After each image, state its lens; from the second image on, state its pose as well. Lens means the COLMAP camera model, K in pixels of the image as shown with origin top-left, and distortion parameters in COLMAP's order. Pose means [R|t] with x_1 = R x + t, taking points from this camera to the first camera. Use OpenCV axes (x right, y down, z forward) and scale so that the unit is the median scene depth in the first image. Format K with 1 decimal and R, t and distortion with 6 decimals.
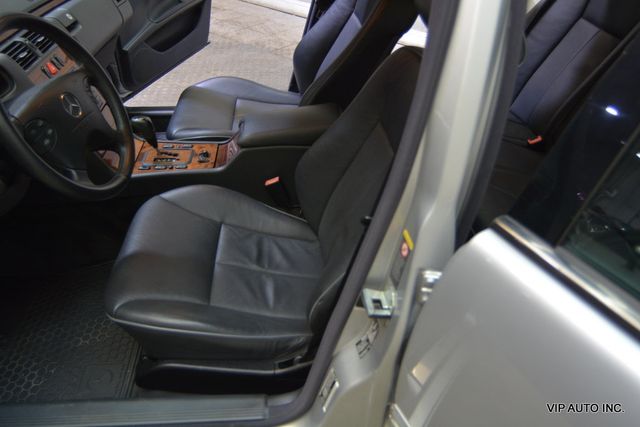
lens RADIAL K [[489.6, 0, 316.5], [0, 489.6, 214.7], [0, 0, 1]] dist [-0.010265, 0.010054]
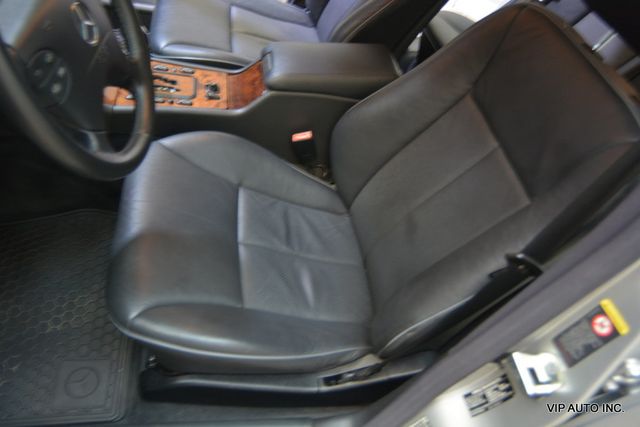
lens RADIAL K [[489.6, 0, 321.0], [0, 489.6, 213.7], [0, 0, 1]] dist [-0.010265, 0.010054]
pose [[0.975839, 0.086952, 0.200443, -0.232135], [-0.123427, 0.976379, 0.177341, -0.100514], [-0.180288, -0.197796, 0.963521, 0.216050]]
